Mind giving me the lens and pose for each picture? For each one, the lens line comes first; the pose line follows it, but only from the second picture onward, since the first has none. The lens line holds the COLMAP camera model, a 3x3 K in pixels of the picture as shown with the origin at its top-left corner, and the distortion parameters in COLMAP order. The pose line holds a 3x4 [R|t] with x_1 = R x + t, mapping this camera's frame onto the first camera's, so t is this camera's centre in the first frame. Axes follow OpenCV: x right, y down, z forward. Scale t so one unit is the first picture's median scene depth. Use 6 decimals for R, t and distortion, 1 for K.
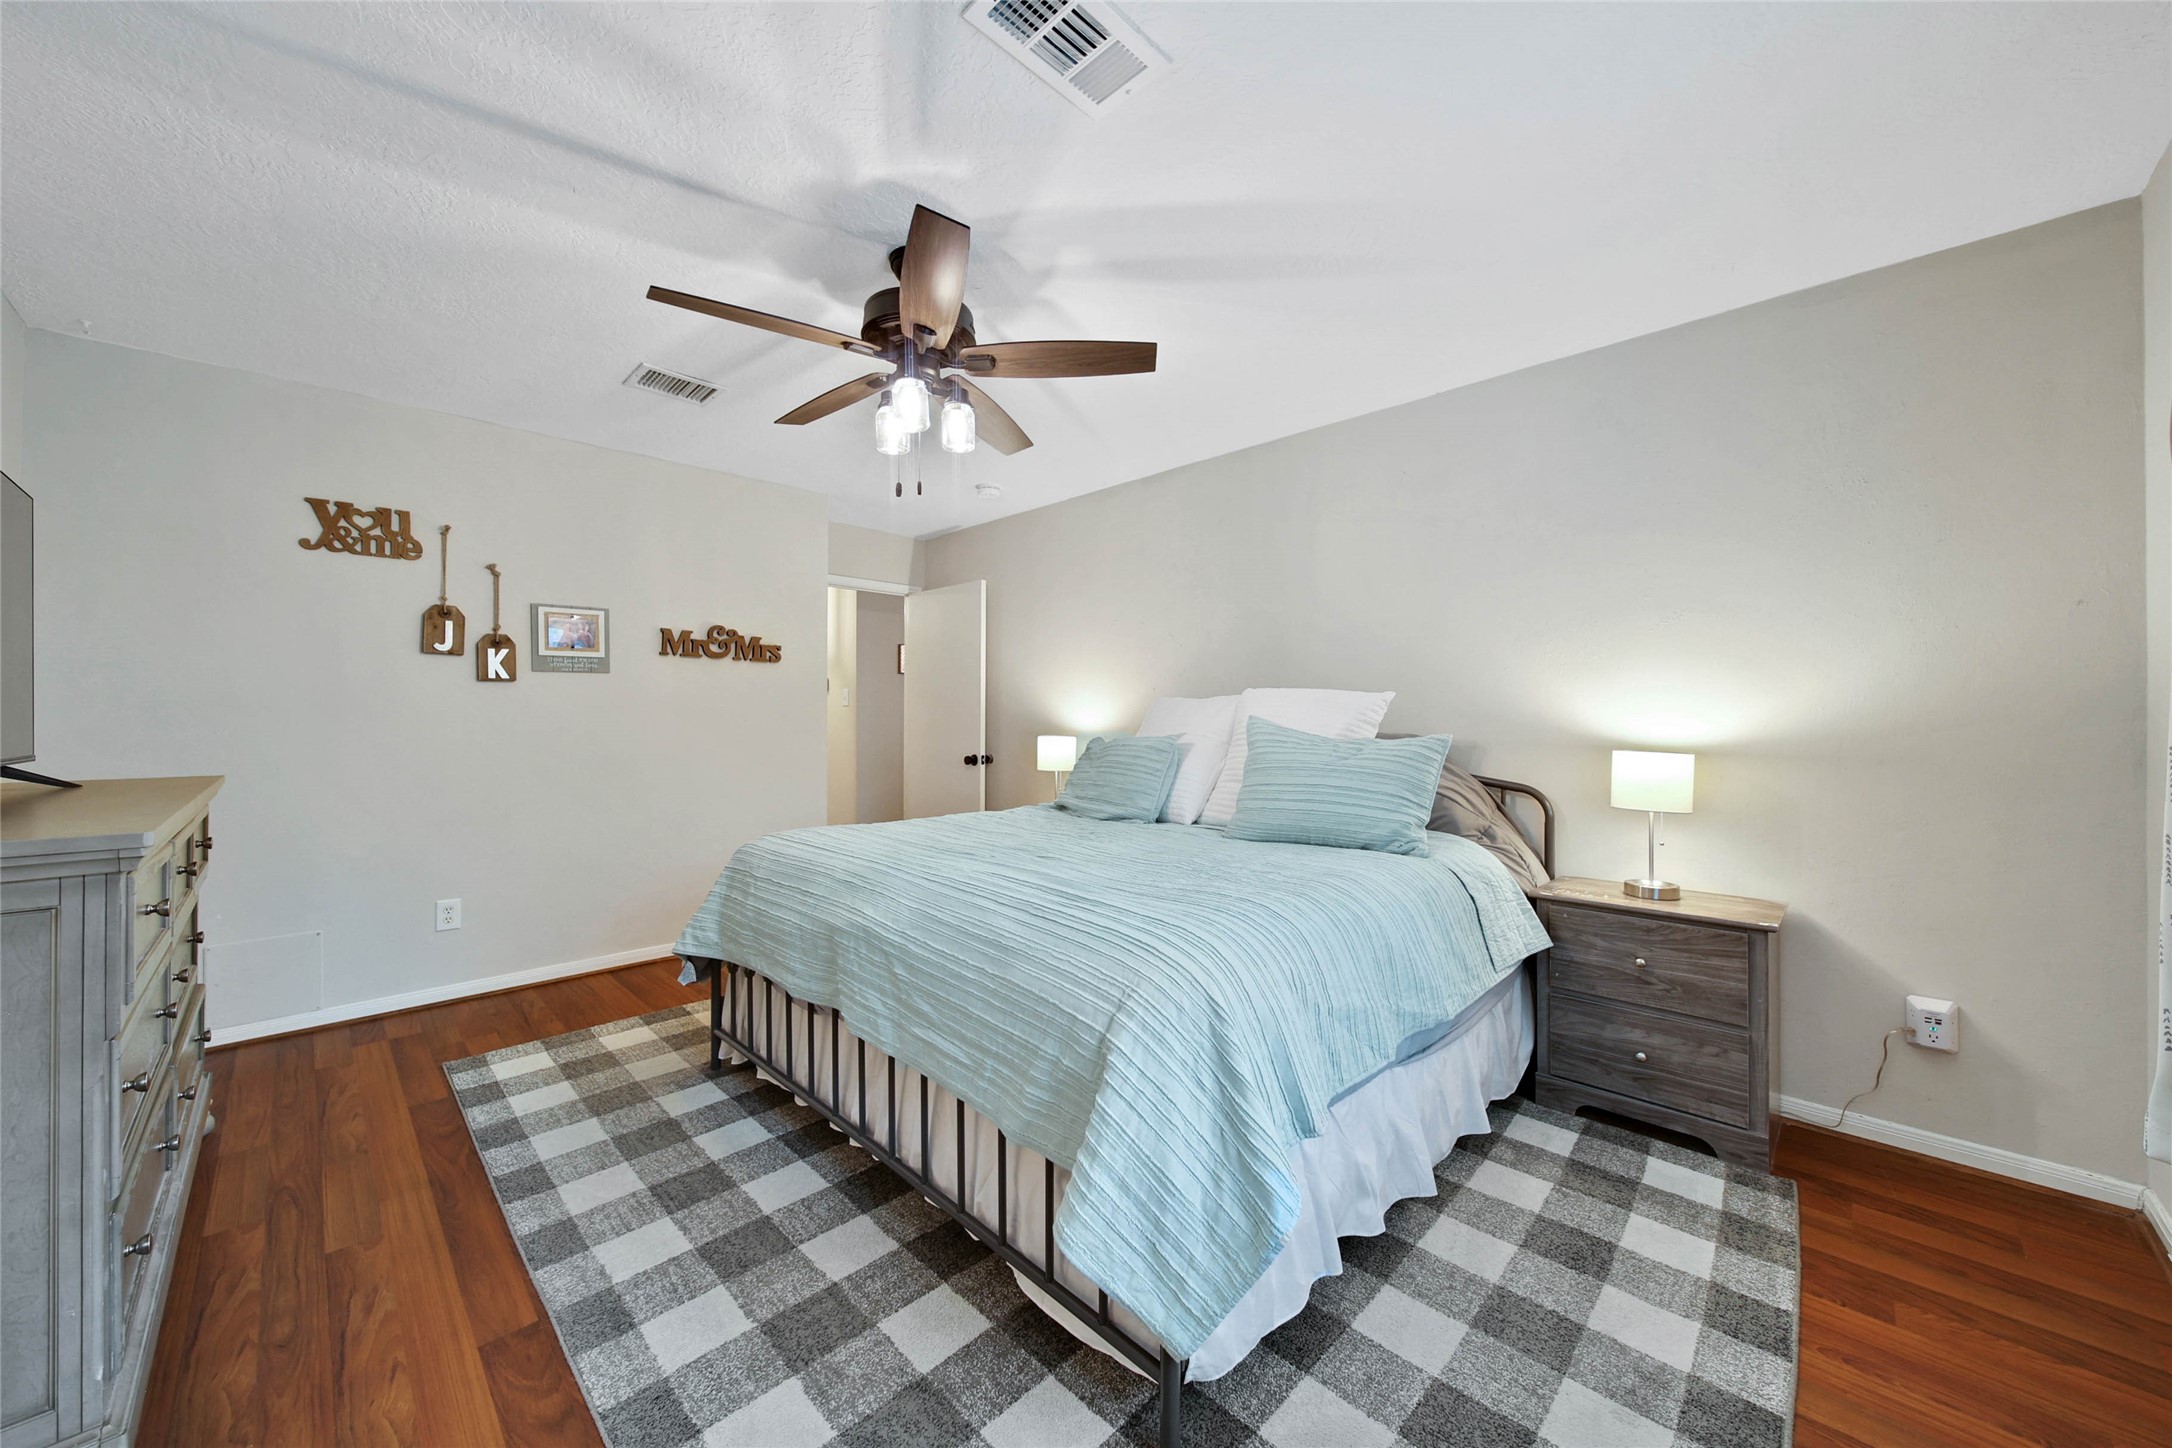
lens RADIAL K [[779.7, 0, 1094.5], [0, 779.7, 721.1], [0, 0, 1]] dist [-0.000560, -0.000236]
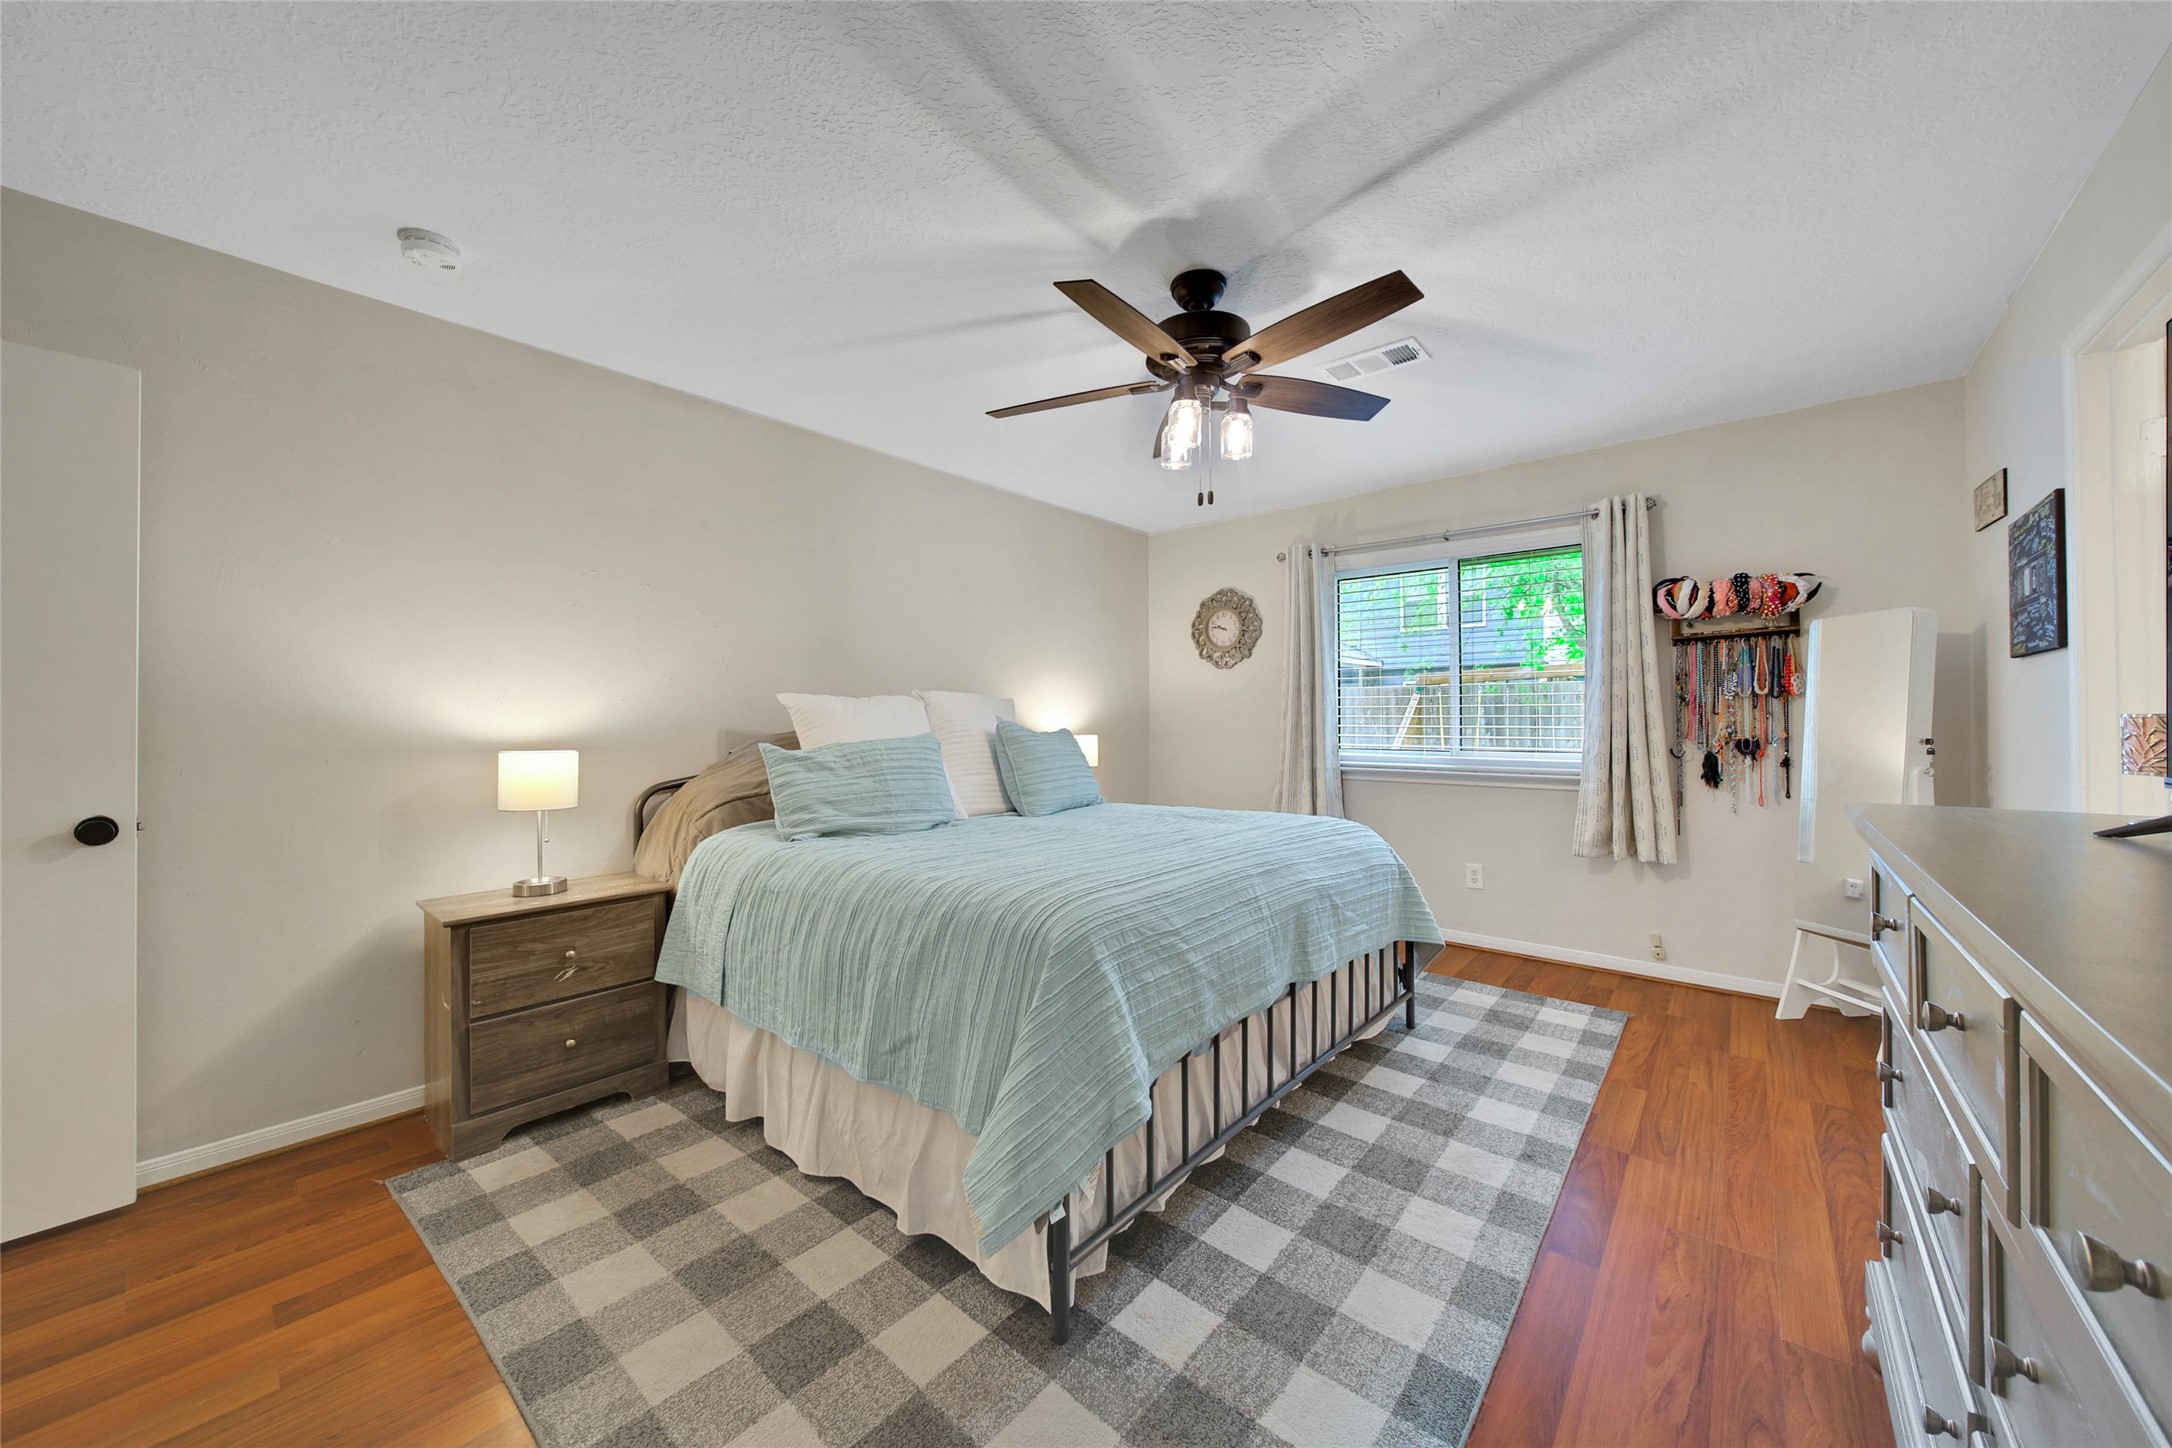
lens RADIAL K [[830.3, 0, 1048.6], [0, 830.3, 721.1], [0, 0, 1]] dist [-0.001525, 0.000037]
pose [[-0.073507, -0.004016, 0.997287, -1.354354], [0.009618, 0.999943, 0.004736, -0.000601], [-0.997248, 0.009940, -0.073464, 1.317708]]
